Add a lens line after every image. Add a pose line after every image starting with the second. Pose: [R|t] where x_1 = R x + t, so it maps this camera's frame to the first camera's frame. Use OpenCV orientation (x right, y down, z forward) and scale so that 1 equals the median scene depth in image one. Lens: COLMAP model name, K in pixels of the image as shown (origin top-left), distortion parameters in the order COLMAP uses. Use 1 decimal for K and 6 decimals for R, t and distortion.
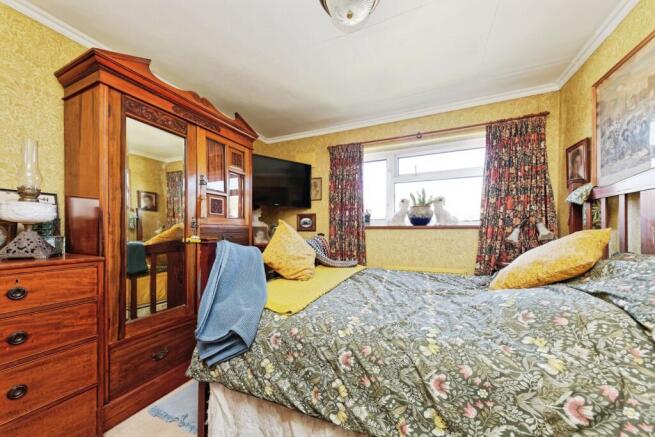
lens RADIAL K [[229.8, 0, 329.5], [0, 229.8, 233.0], [0, 0, 1]] dist [0.007517, -0.000101]
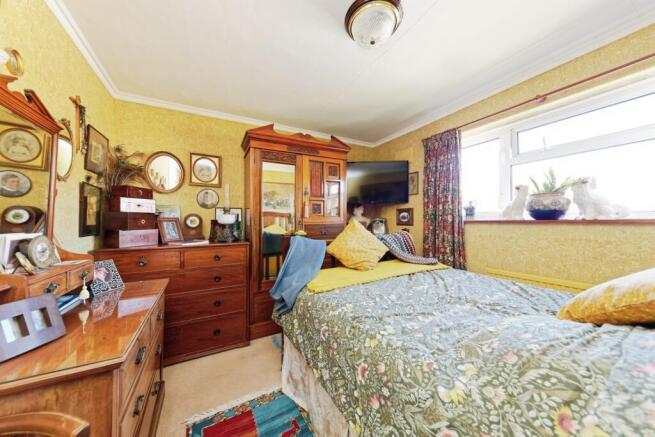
lens RADIAL K [[225.1, 0, 327.5], [0, 225.1, 218.5], [0, 0, 1]] dist [0.017506, -0.004838]
pose [[0.778864, -0.013496, -0.627048, 0.368333], [0.003755, 0.999851, -0.016856, -0.031983], [0.627181, 0.010774, 0.778799, -0.001470]]
